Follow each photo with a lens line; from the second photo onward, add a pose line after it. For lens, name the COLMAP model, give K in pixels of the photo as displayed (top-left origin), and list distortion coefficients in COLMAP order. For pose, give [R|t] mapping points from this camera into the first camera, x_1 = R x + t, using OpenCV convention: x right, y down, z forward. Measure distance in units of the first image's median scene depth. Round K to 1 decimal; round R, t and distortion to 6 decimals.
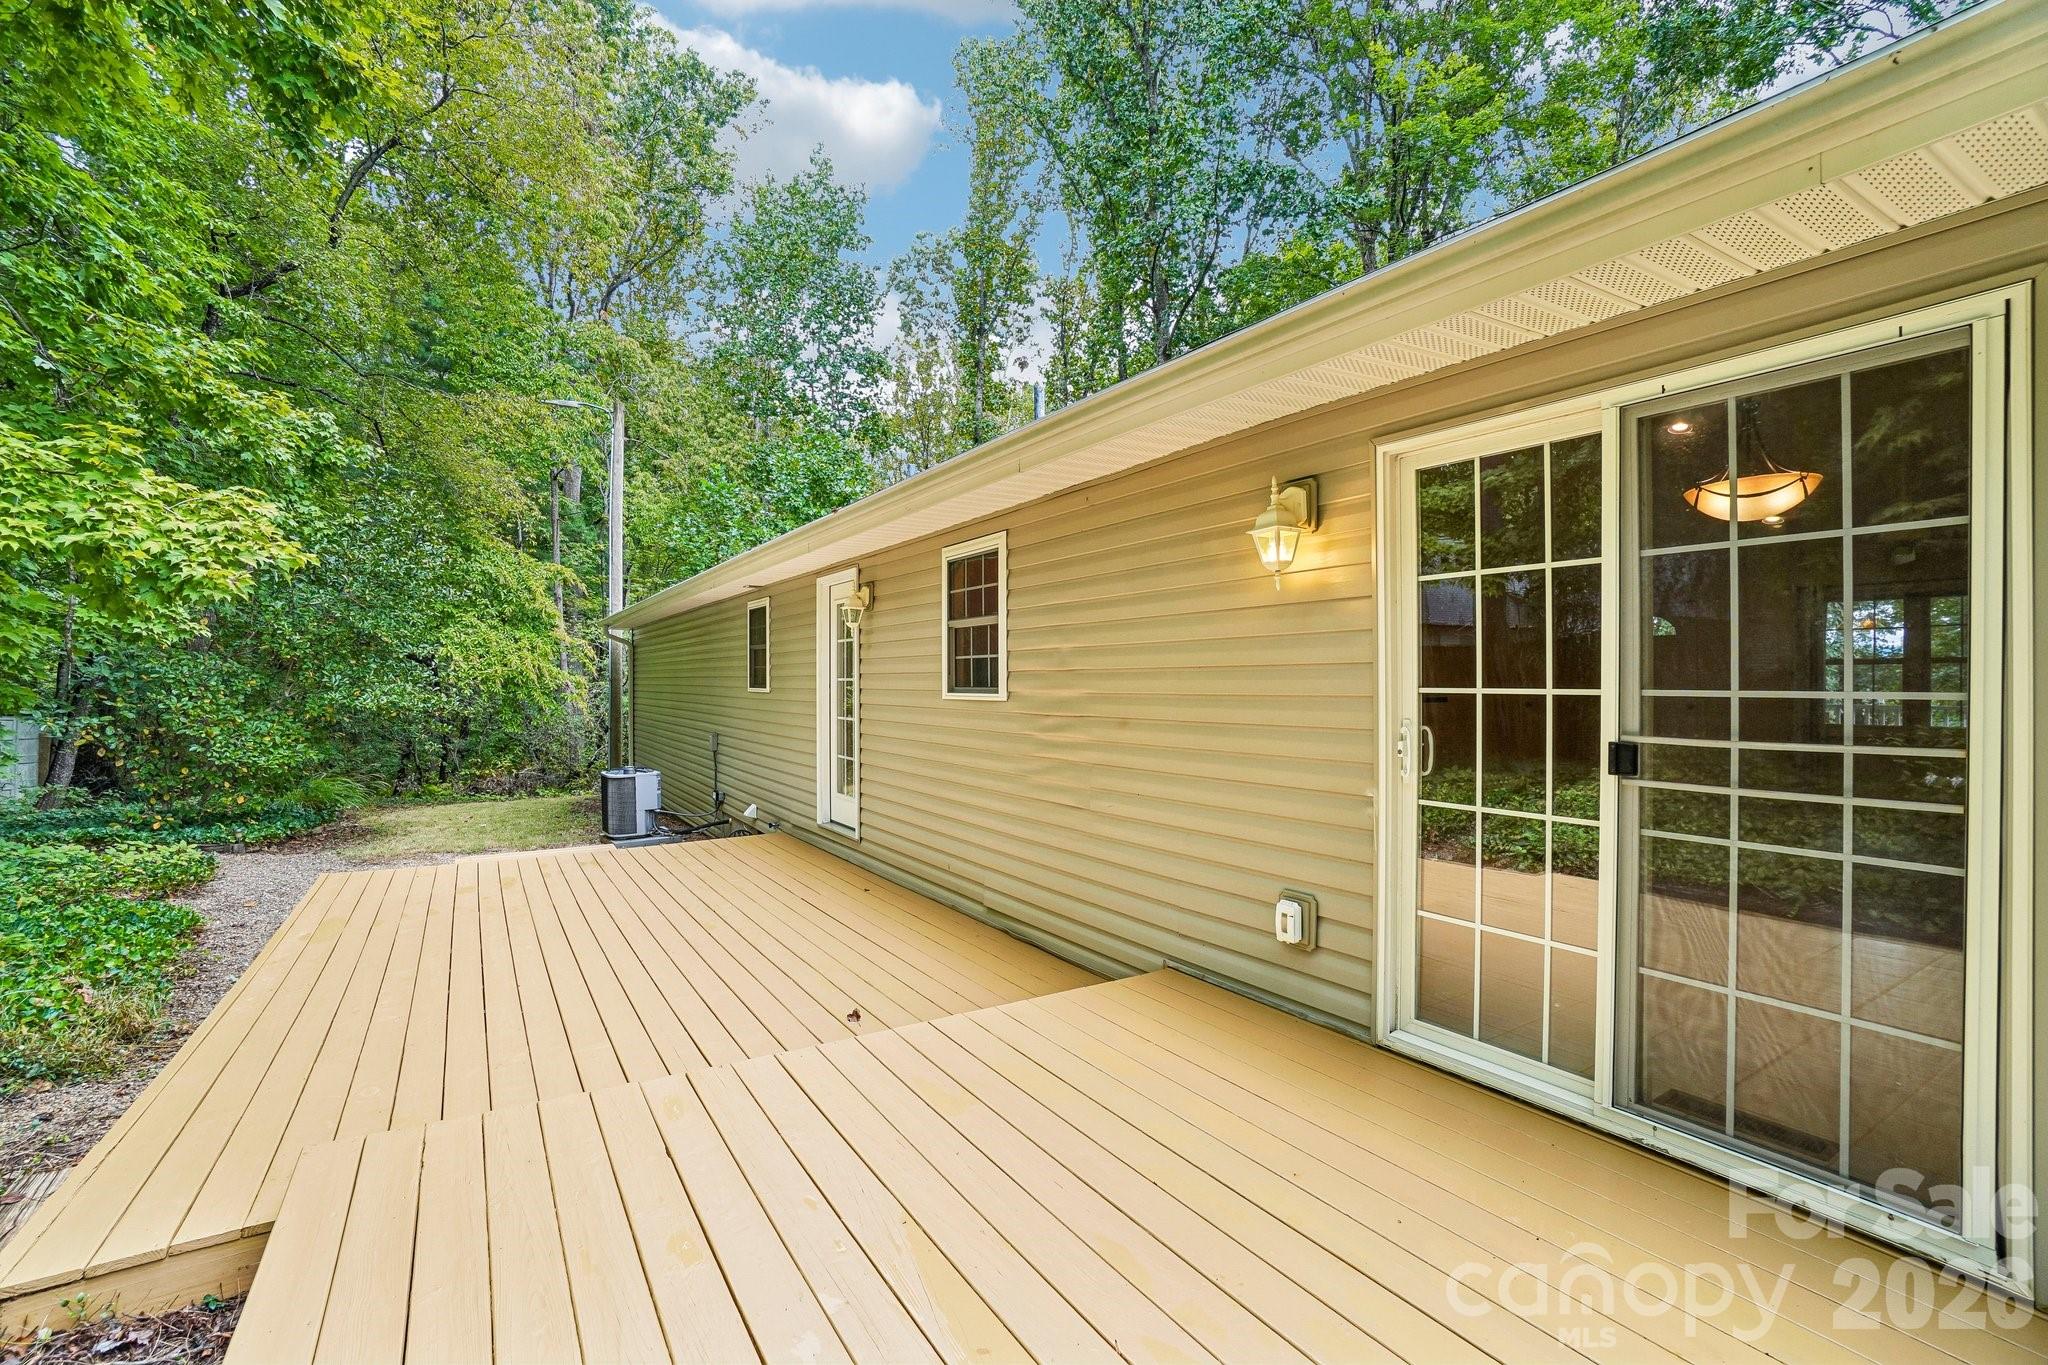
lens RADIAL K [[900.5, 0, 1016.3], [0, 900.5, 679.0], [0, 0, 1]] dist [-0.063724, 0.022545]
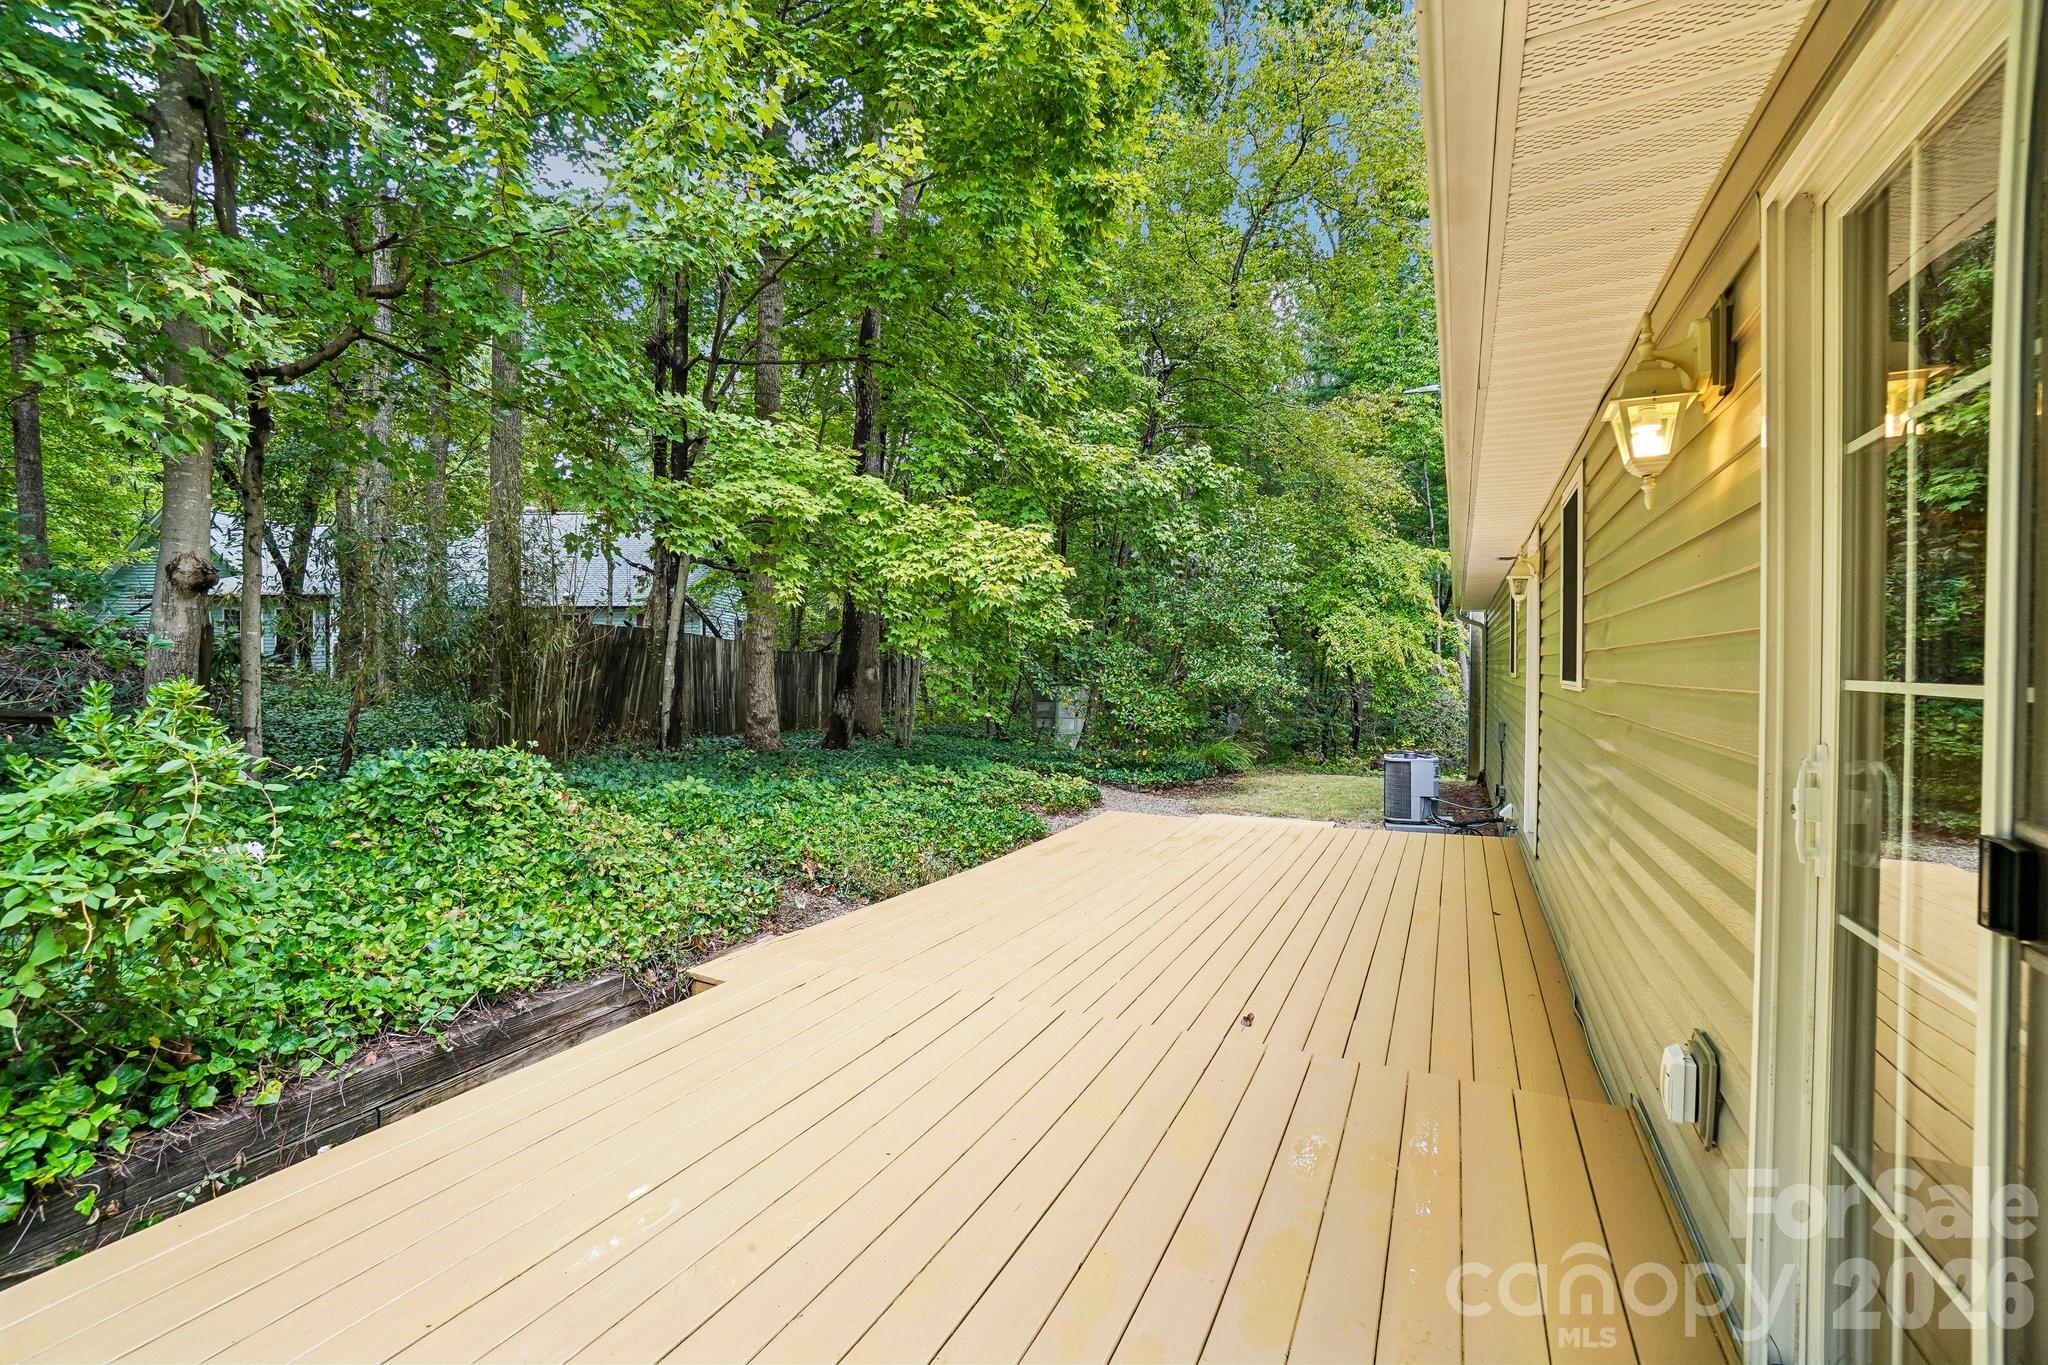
lens RADIAL K [[900.5, 0, 1016.3], [0, 900.5, 679.0], [0, 0, 1]] dist [-0.063724, 0.022545]
pose [[0.525028, 0.016664, -0.850922, 0.171847], [-0.001502, 0.999825, 0.018653, 0.000916], [0.851084, -0.008515, 0.524961, 0.109197]]
